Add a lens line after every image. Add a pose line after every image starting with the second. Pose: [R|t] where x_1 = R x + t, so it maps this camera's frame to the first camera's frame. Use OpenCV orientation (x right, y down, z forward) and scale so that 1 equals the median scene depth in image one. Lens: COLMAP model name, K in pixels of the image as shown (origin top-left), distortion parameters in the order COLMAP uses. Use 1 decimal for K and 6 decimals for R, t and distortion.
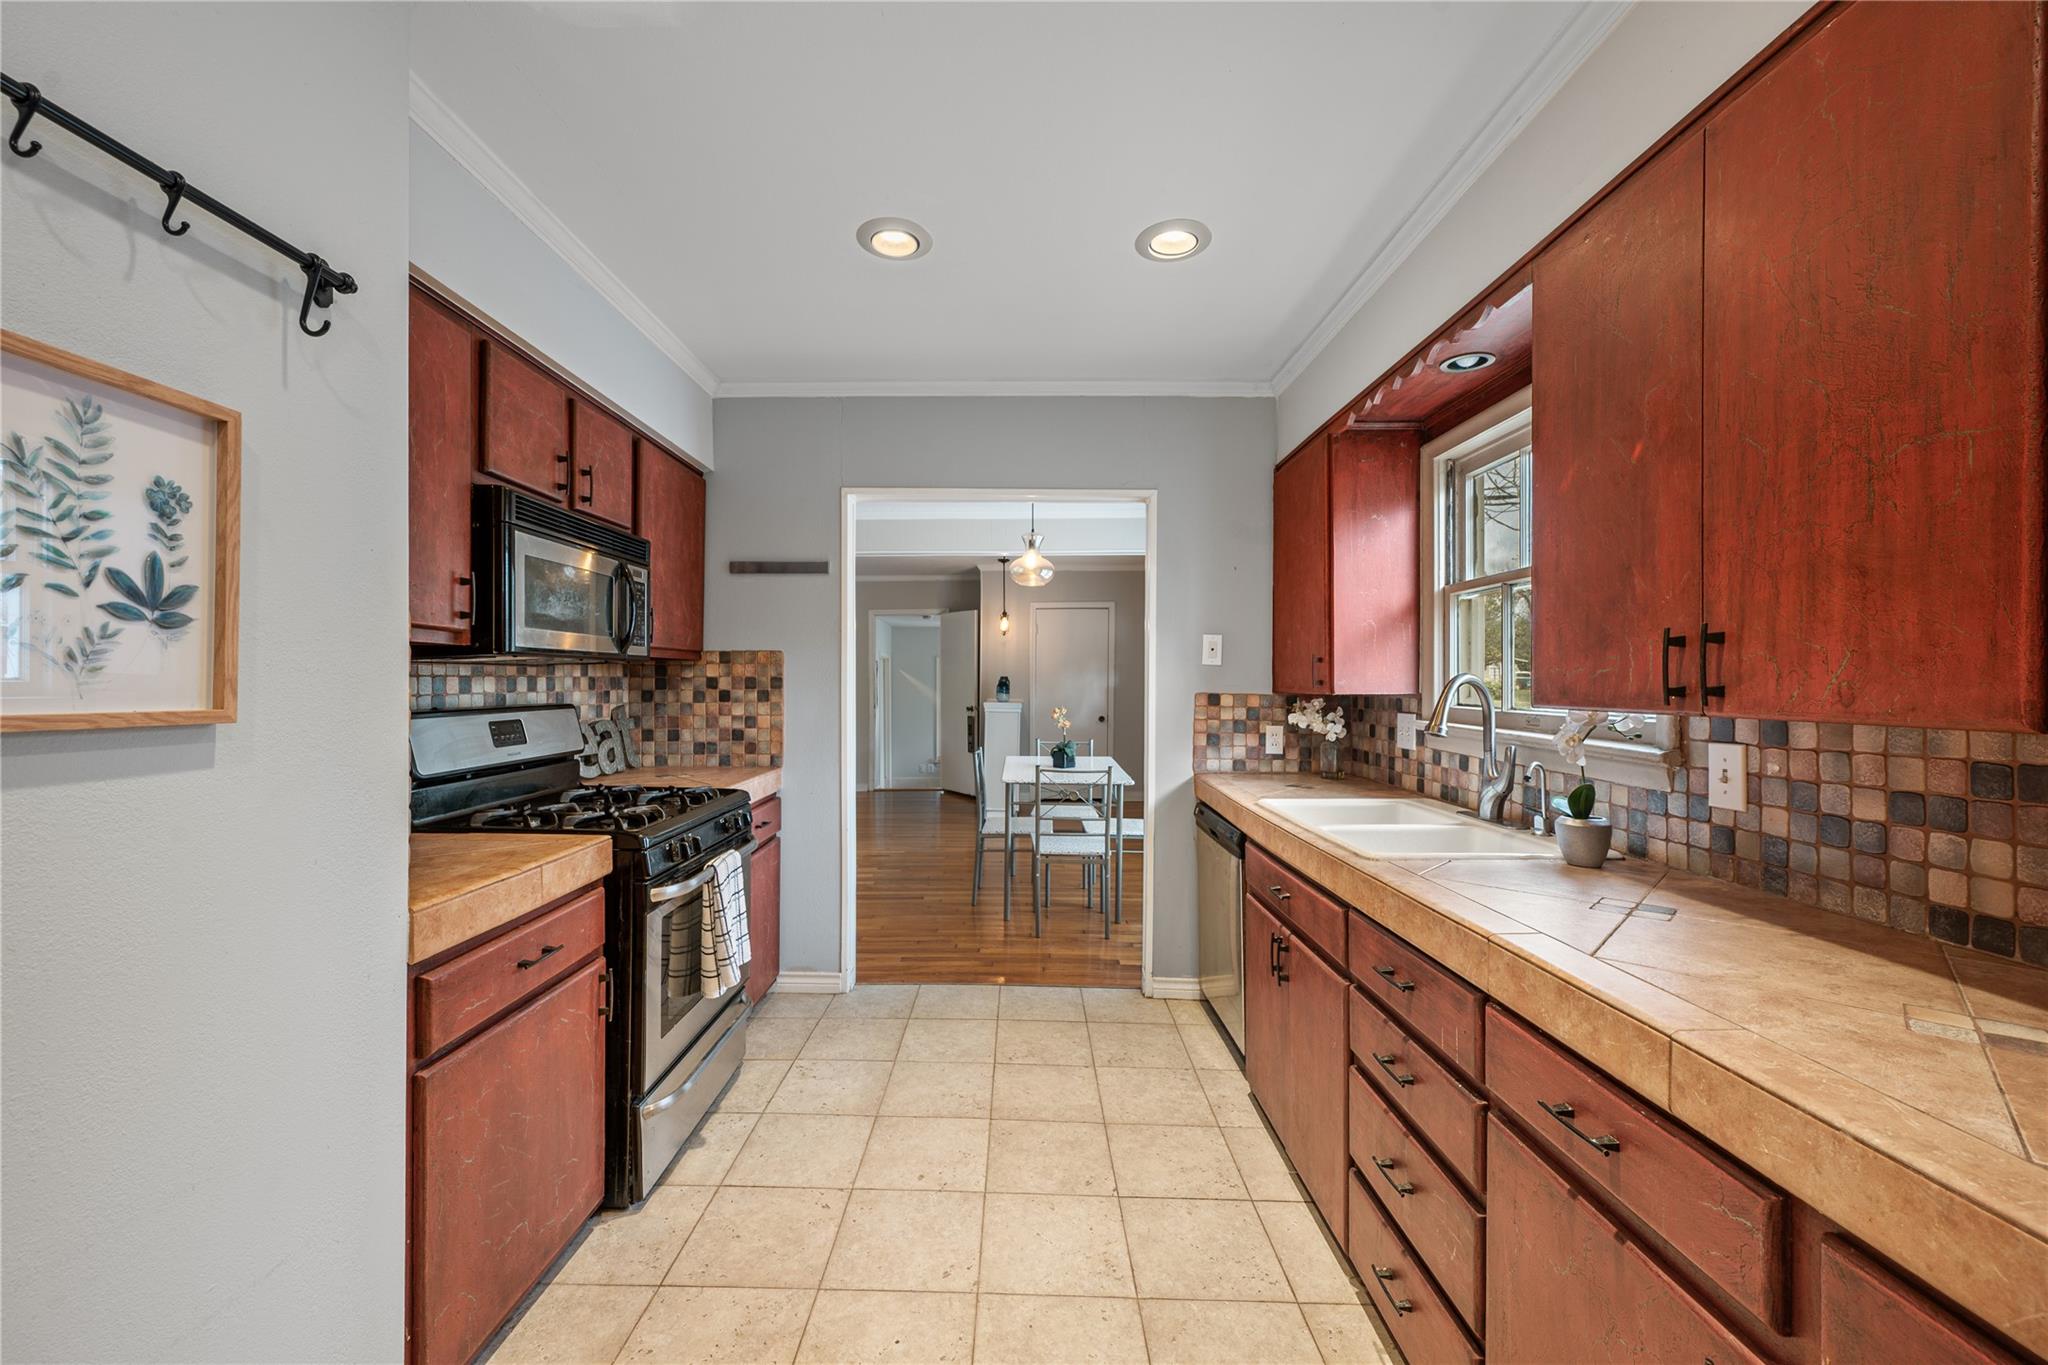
lens RADIAL K [[818.0, 0, 1003.8], [0, 818.0, 682.9], [0, 0, 1]] dist [-0.000268, -0.000172]
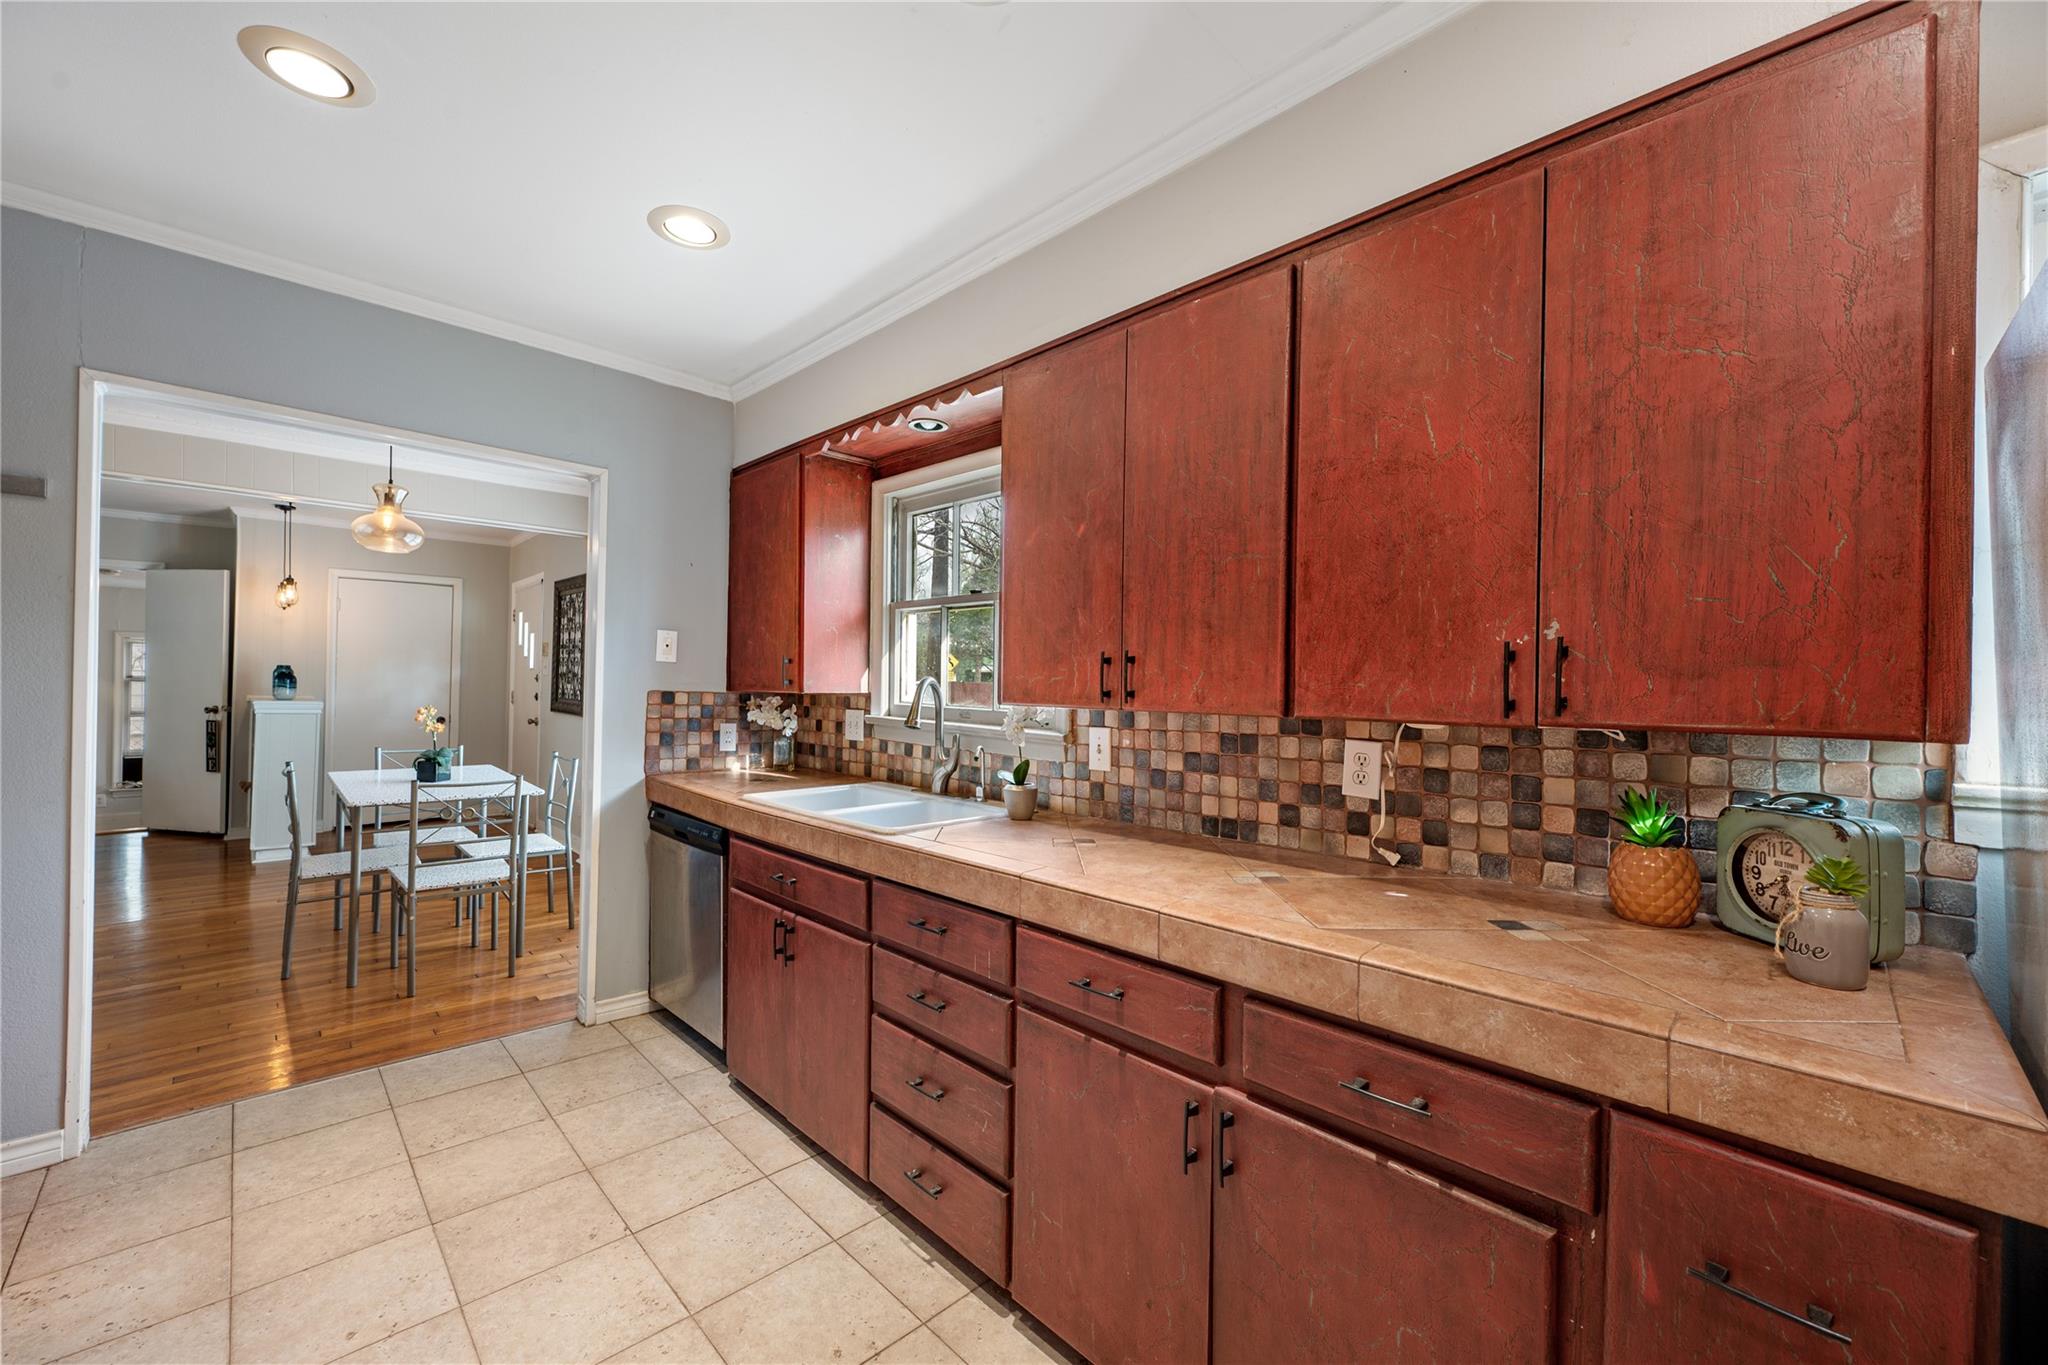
lens RADIAL K [[817.0, 0, 1025.6], [0, 817.0, 677.2], [0, 0, 1]] dist [0.000723, -0.000130]
pose [[0.695513, 0.015679, 0.718343, -0.214054], [-0.014436, 0.999865, -0.007848, -0.003533], [-0.718369, -0.004912, 0.695645, 0.033298]]
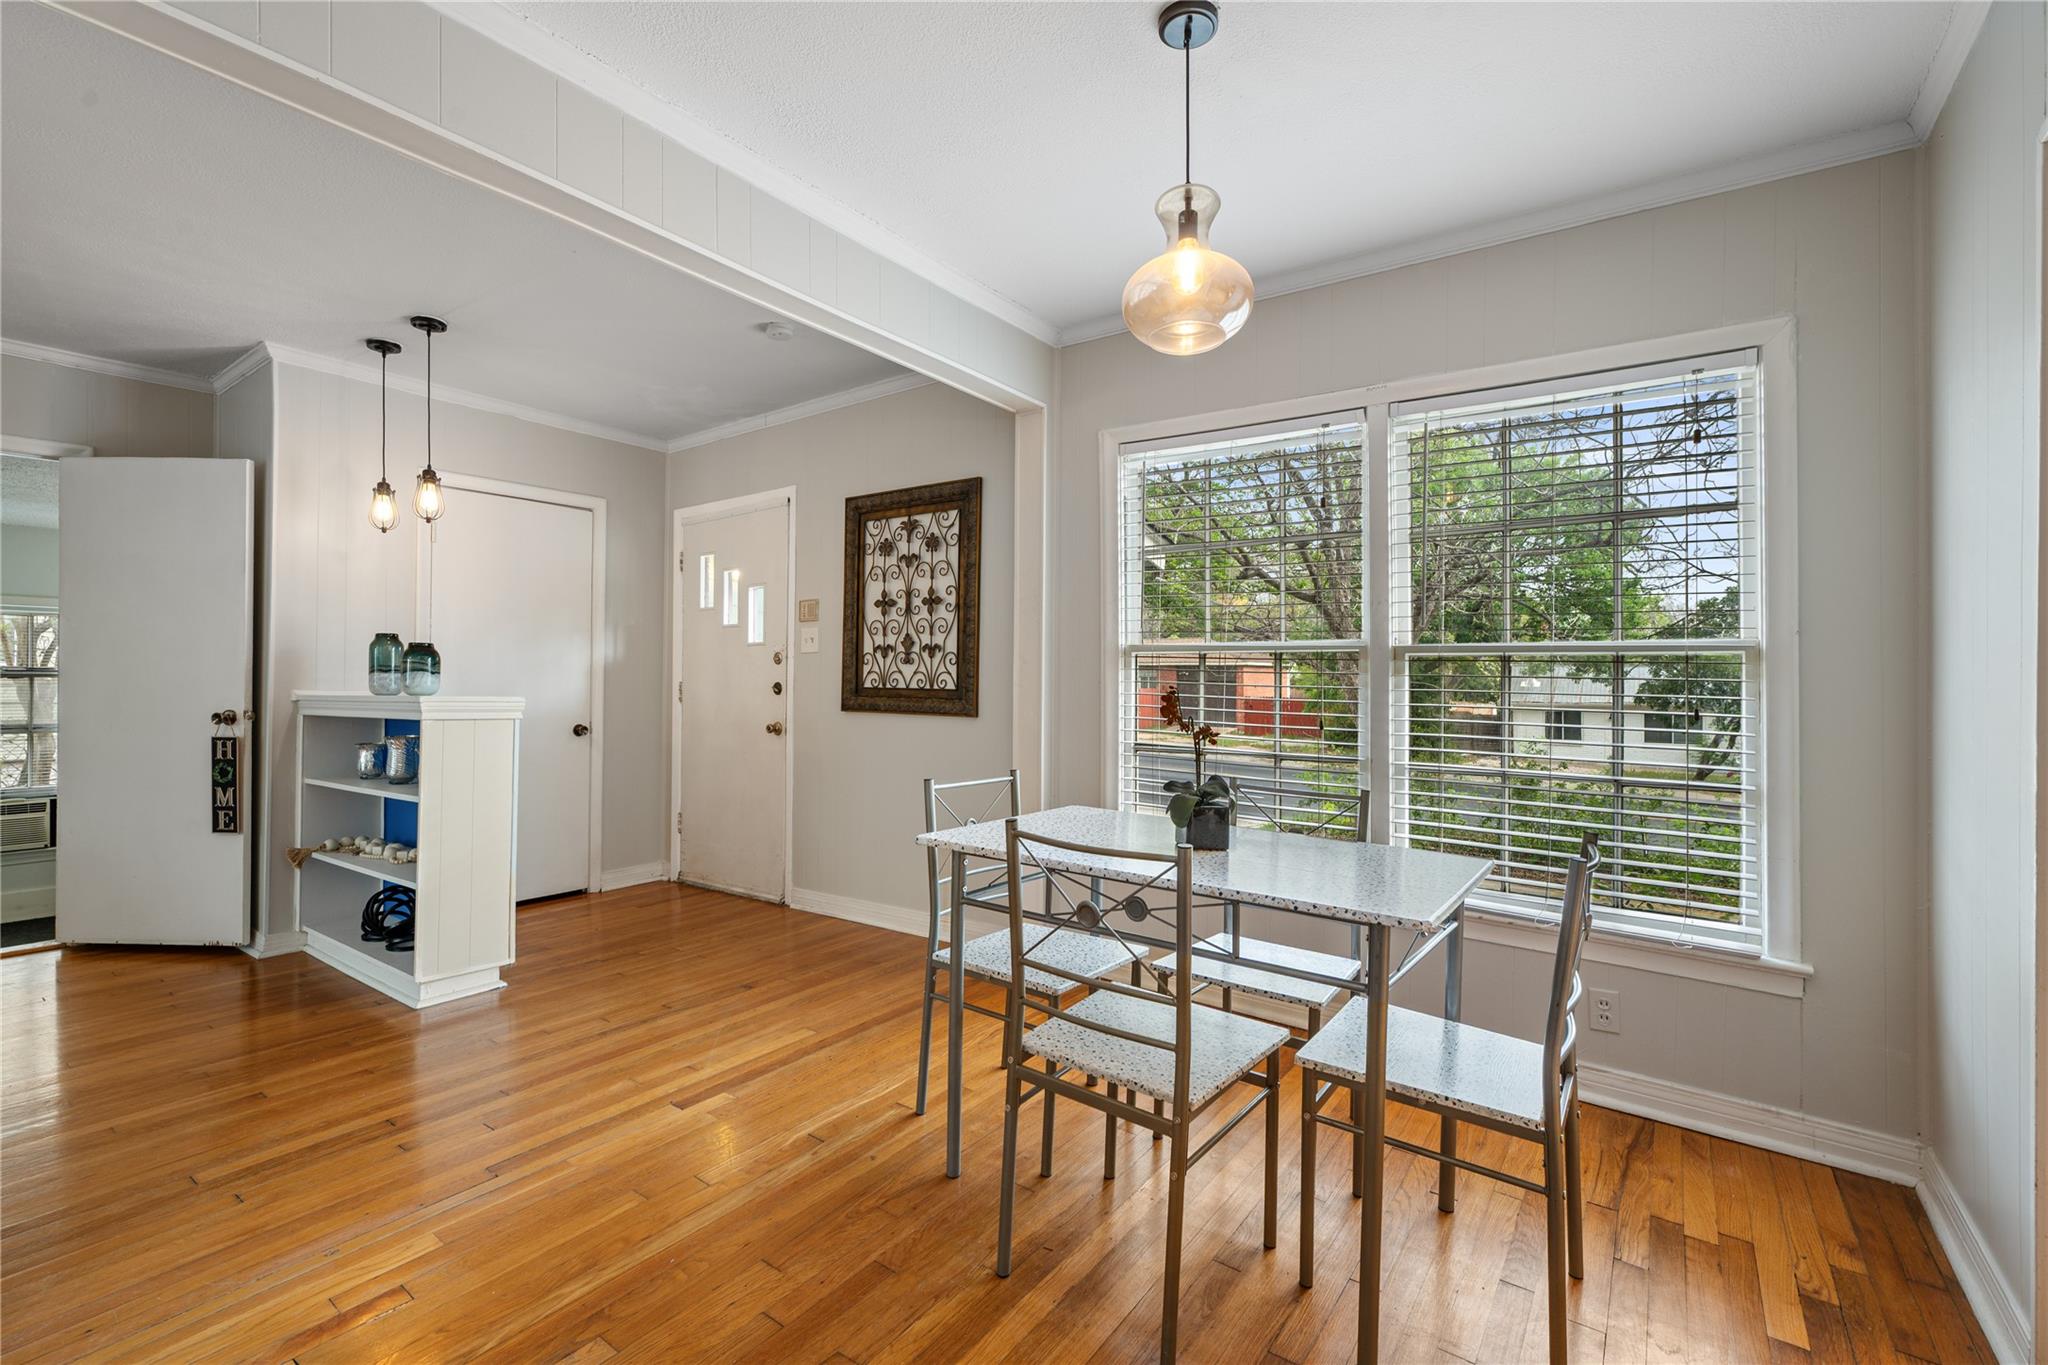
lens RADIAL K [[914.4, 0, 1017.3], [0, 914.4, 675.6], [0, 0, 1]] dist [-0.000814, -0.000013]
pose [[0.561061, 0.010281, 0.827711, -0.661268], [-0.003835, 0.999944, -0.009821, 0.053323], [-0.827766, 0.002336, 0.561069, 1.638731]]
